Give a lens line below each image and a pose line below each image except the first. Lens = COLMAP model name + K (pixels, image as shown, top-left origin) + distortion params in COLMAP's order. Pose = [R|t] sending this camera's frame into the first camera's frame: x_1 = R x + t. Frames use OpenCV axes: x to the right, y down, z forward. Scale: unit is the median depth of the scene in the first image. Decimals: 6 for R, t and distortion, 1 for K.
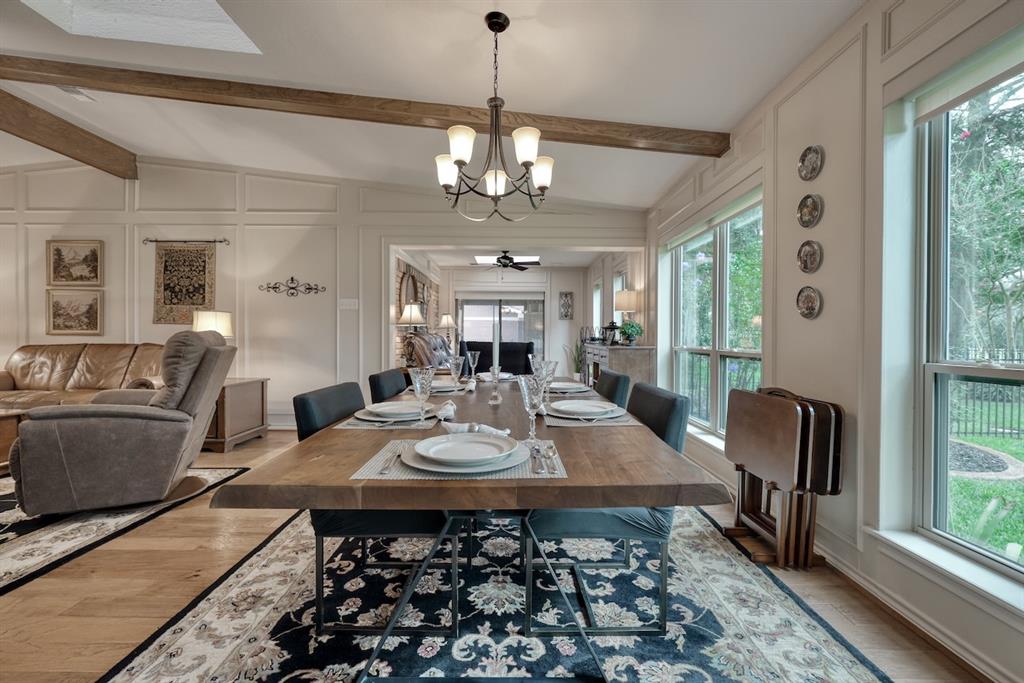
lens RADIAL K [[429.0, 0, 517.5], [0, 429.0, 338.0], [0, 0, 1]] dist [-0.000917, -0.000002]
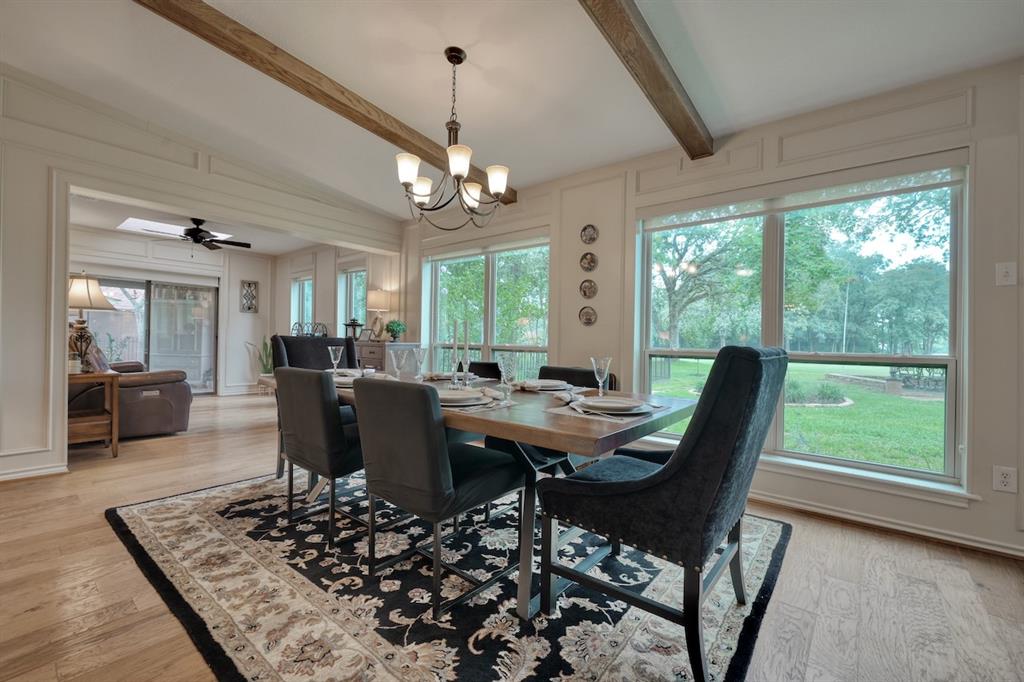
lens RADIAL K [[429.0, 0, 512.1], [0, 429.0, 340.4], [0, 0, 1]] dist [-0.000917, -0.000002]
pose [[0.634314, 0.006655, 0.773047, -0.875857], [-0.013779, 0.999901, 0.002699, 0.013841], [-0.772953, -0.012364, 0.634343, 0.165112]]
